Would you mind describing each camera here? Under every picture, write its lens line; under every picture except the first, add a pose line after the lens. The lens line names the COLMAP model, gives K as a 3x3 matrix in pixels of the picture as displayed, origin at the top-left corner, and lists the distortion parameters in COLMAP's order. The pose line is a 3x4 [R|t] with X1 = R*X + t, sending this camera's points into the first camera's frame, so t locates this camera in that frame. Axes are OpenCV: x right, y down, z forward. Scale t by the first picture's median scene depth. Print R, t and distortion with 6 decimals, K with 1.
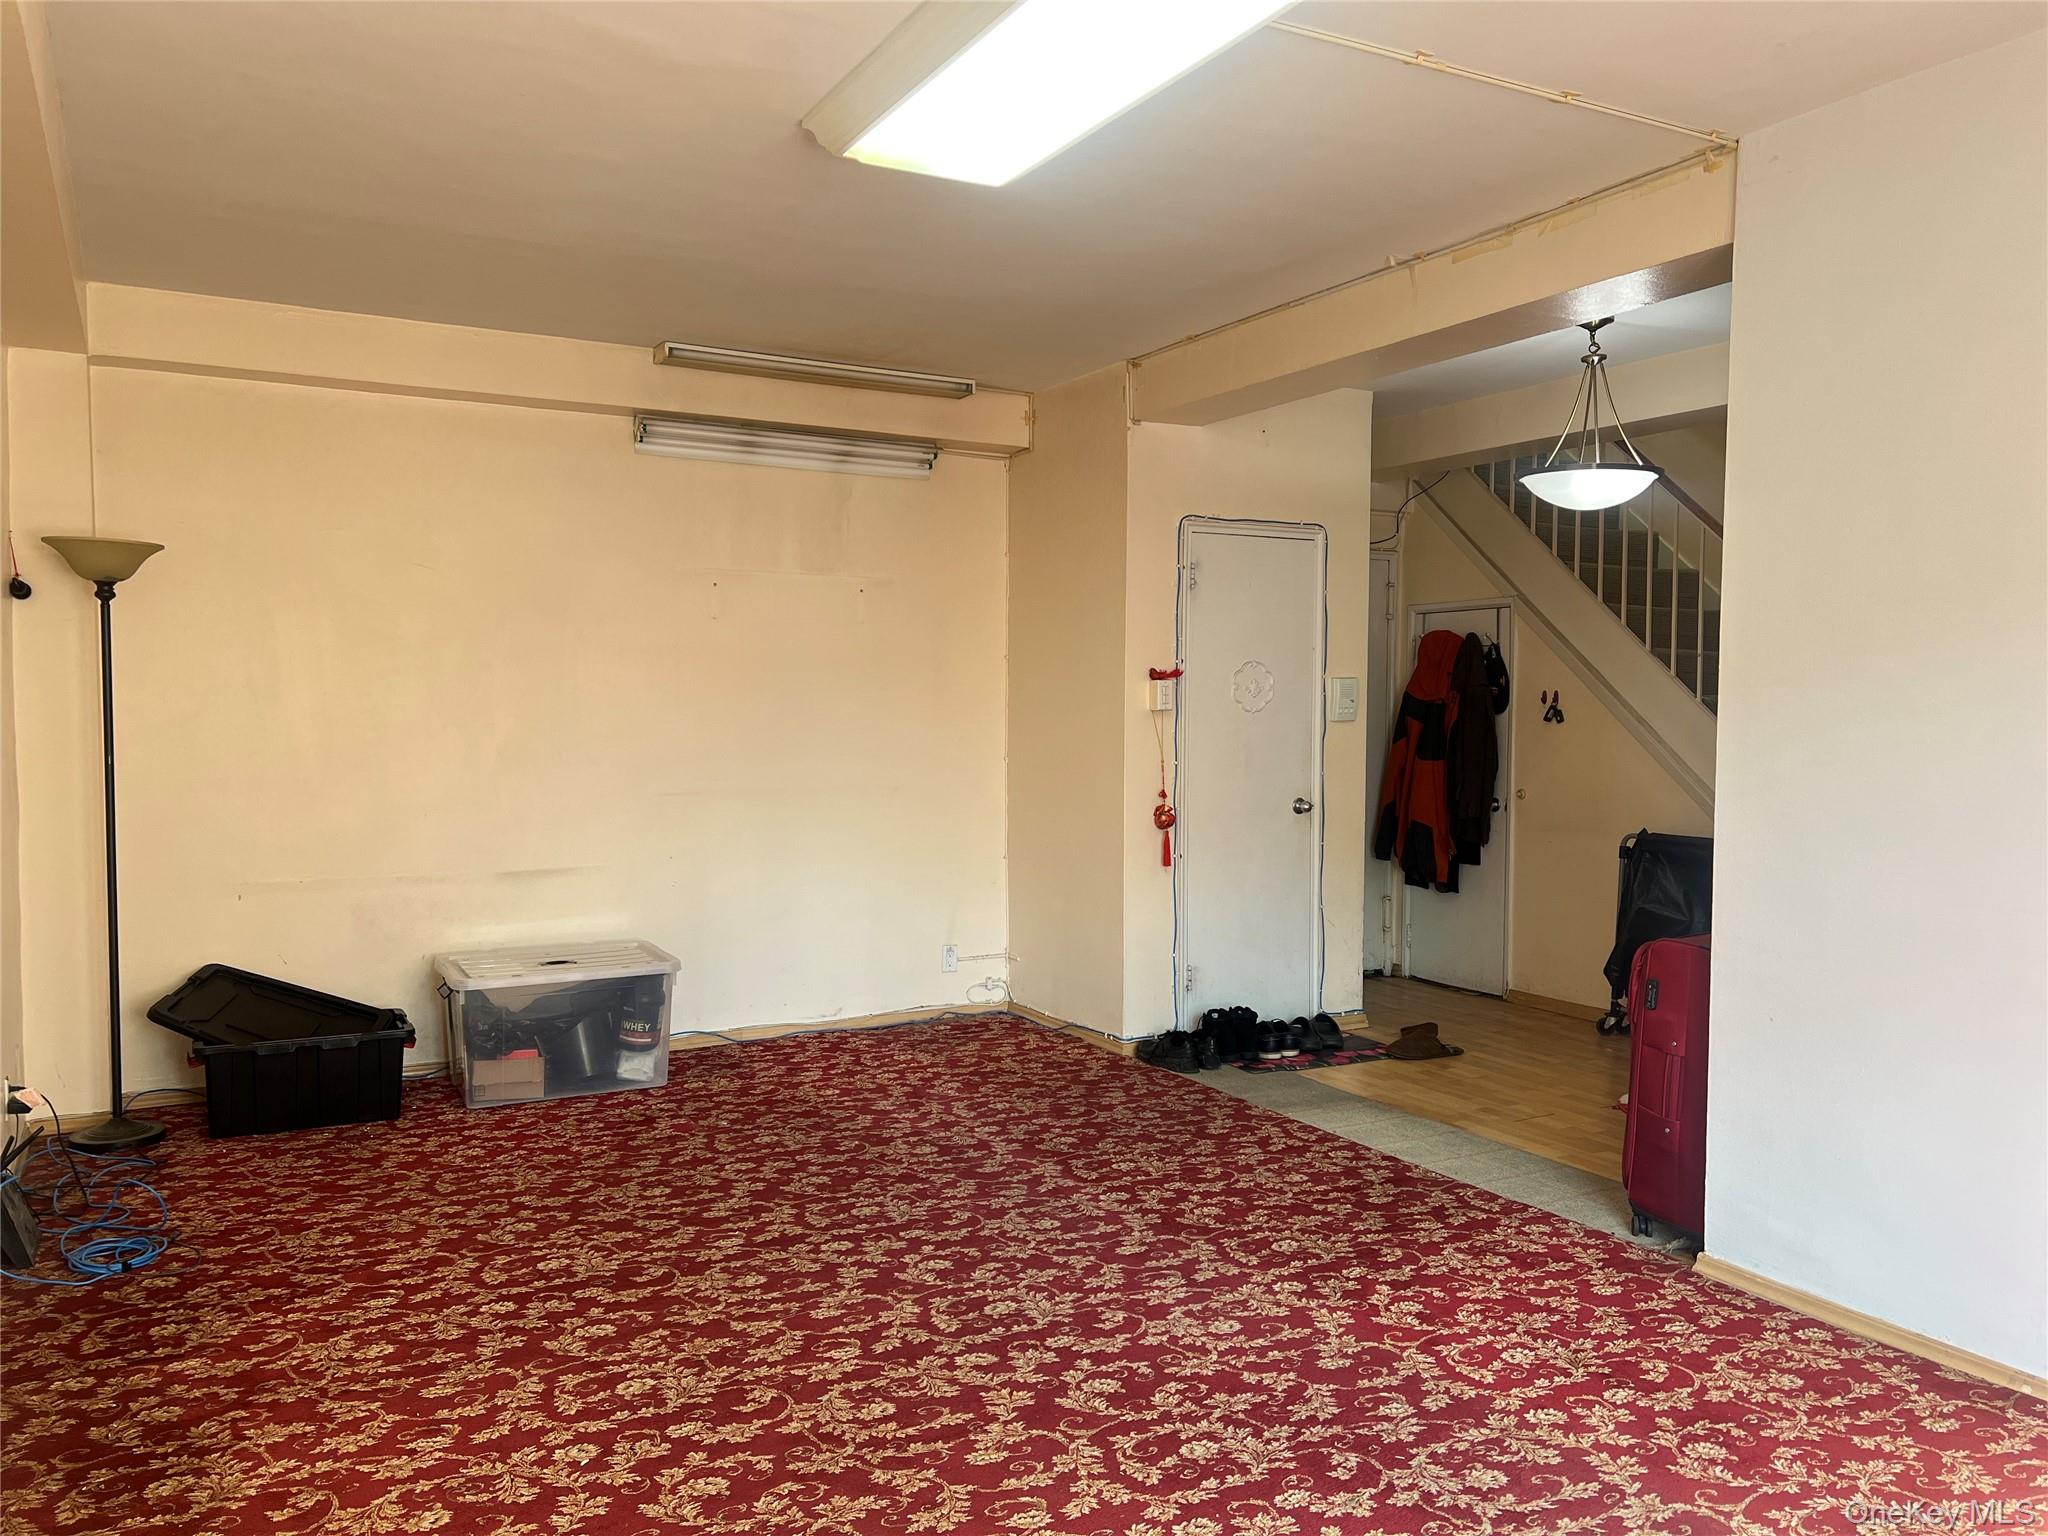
lens RADIAL K [[1580.4, 0, 1011.3], [0, 1580.4, 764.4], [0, 0, 1]] dist [0.059316, -0.072926]
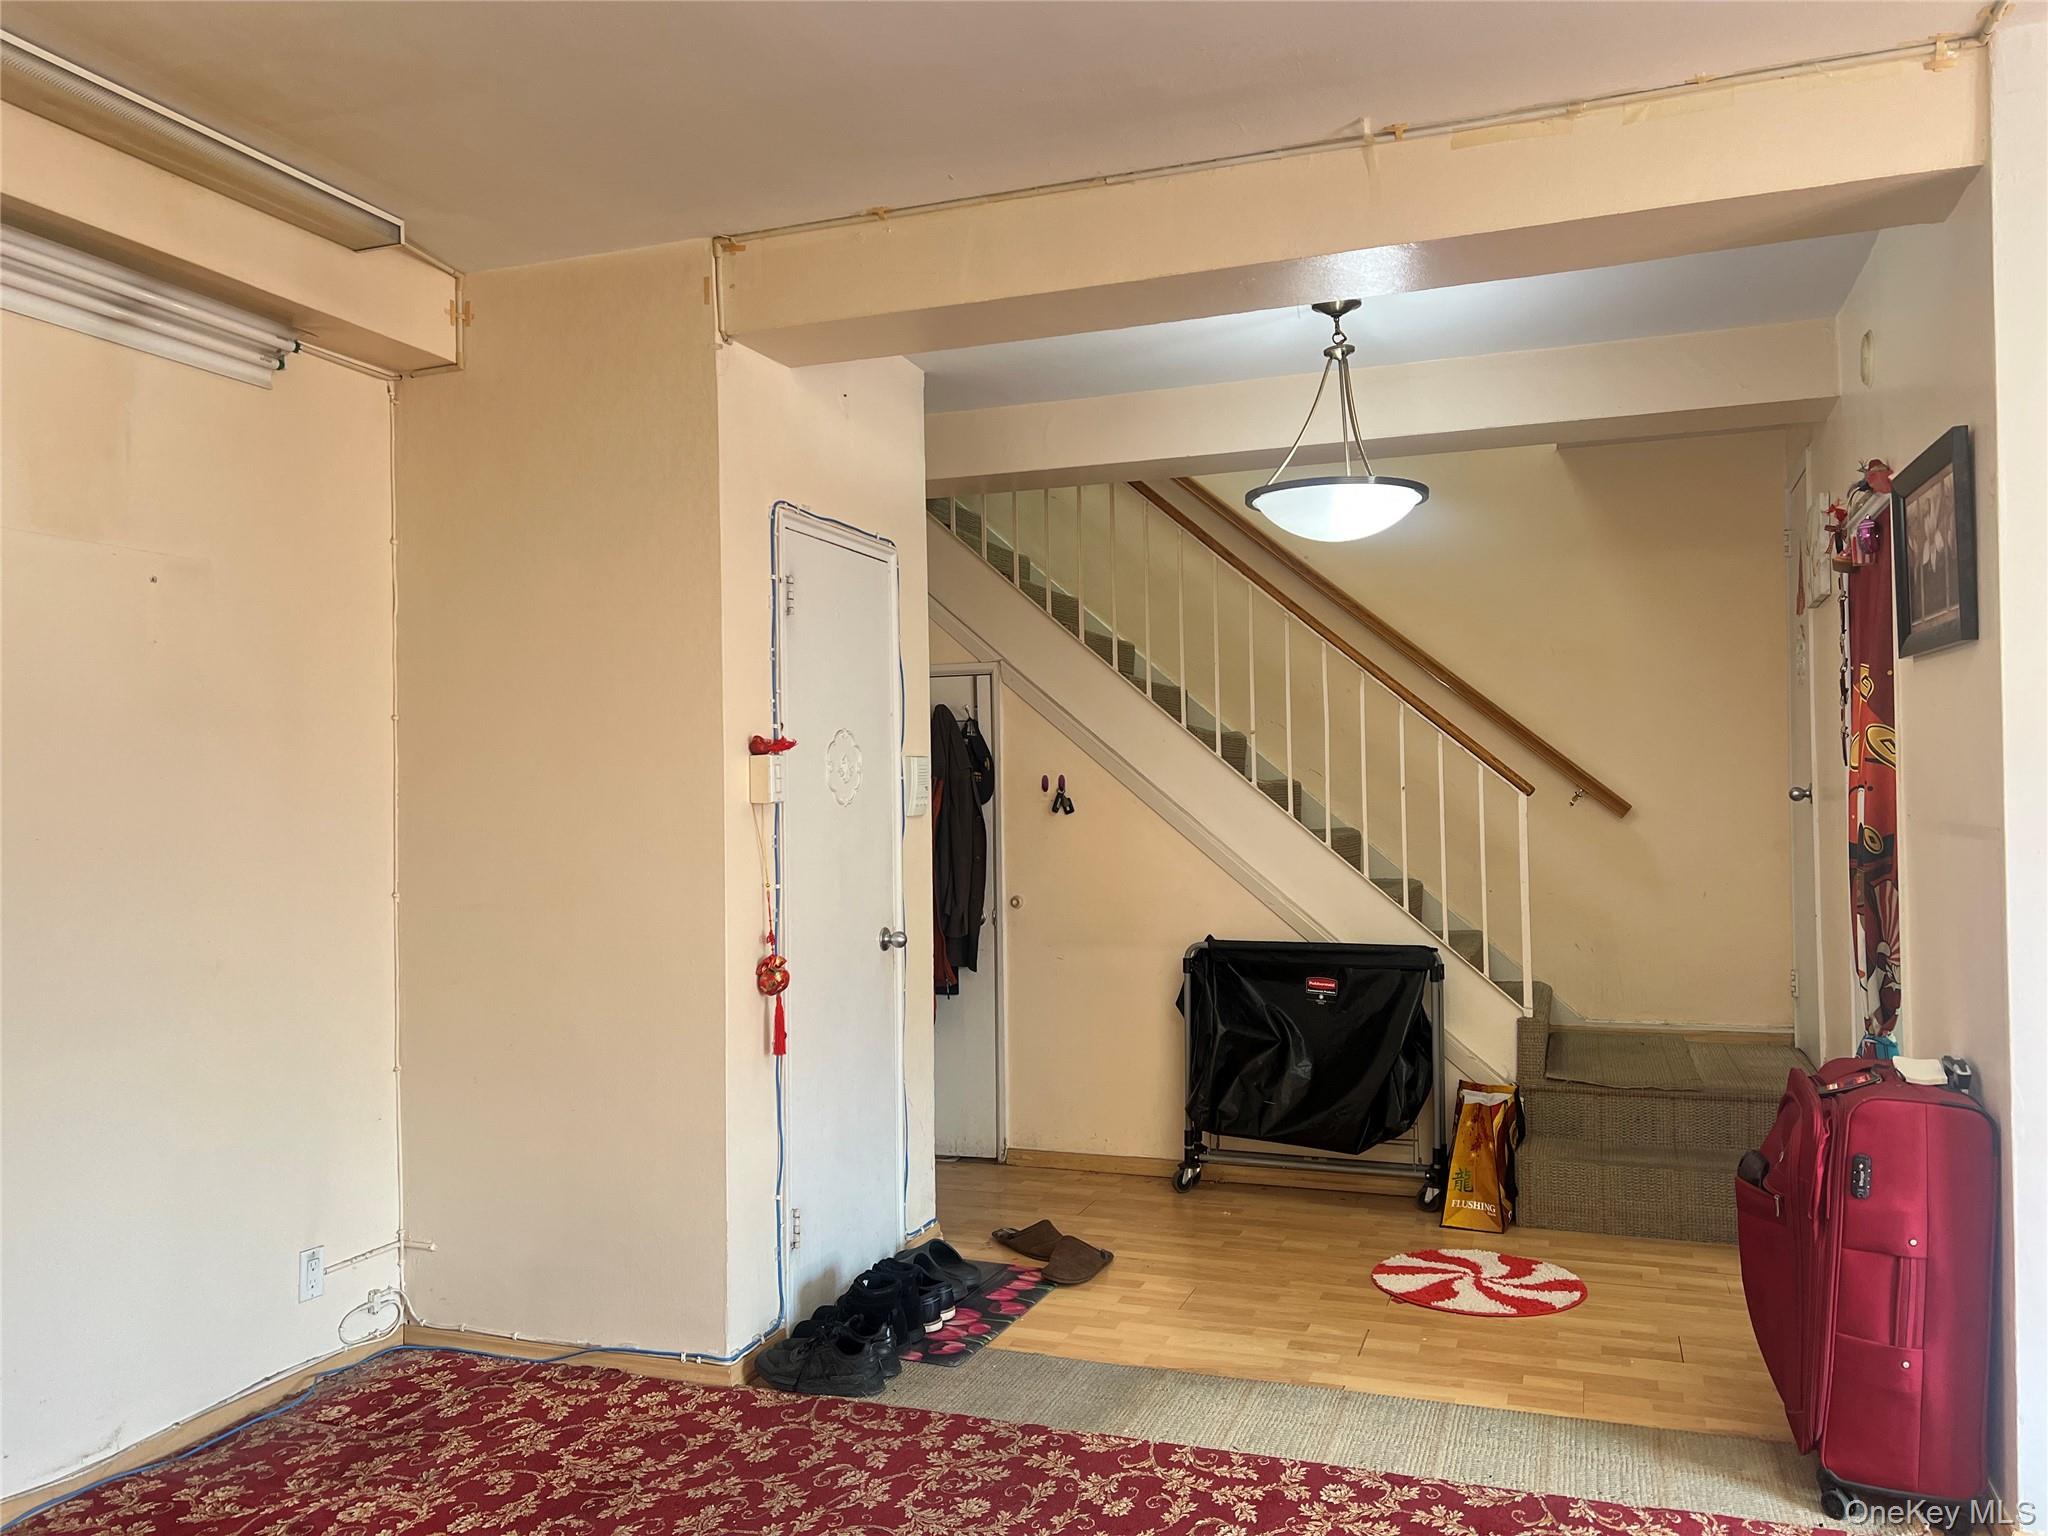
lens RADIAL K [[1580.4, 0, 1020.9], [0, 1580.4, 752.5], [0, 0, 1]] dist [0.059316, -0.072926]
pose [[0.746879, 0.005582, 0.664937, -0.237402], [0.041294, 0.997645, -0.054758, -0.015045], [-0.663677, 0.068356, 0.744890, 0.451518]]
